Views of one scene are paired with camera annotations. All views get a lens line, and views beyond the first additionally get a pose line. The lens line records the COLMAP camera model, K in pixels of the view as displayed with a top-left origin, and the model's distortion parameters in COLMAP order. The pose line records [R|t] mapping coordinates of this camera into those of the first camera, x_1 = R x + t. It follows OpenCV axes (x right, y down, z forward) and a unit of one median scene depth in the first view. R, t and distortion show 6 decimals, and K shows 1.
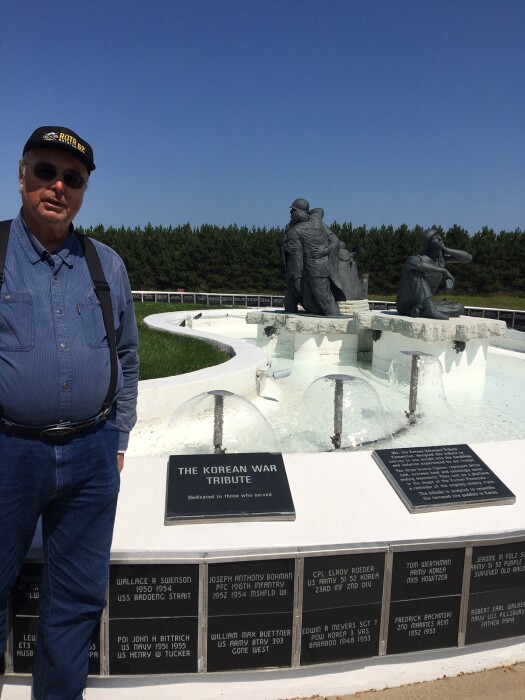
lens RADIAL K [[582.0, 0, 264.2], [0, 582.0, 357.7], [0, 0, 1]] dist [0.072623, -0.106606]
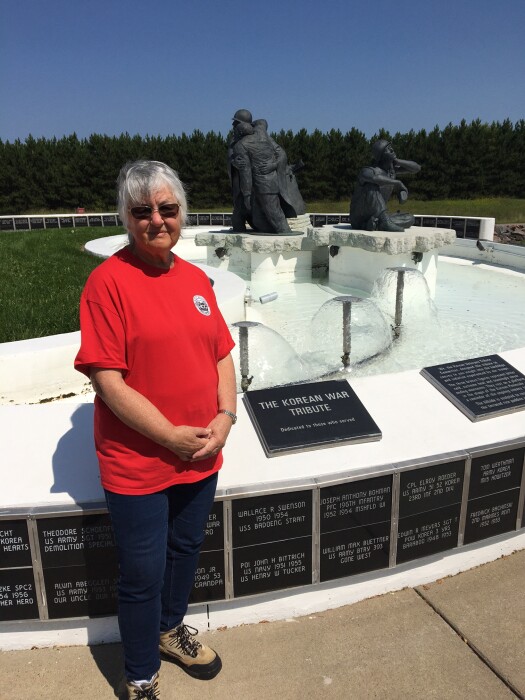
lens RADIAL K [[582.0, 0, 264.2], [0, 582.0, 357.7], [0, 0, 1]] dist [0.072623, -0.106606]
pose [[0.984423, -0.088285, 0.152045, -0.181732], [0.065391, 0.986599, 0.149489, -0.027805], [-0.163205, -0.137218, 0.977003, 0.001700]]
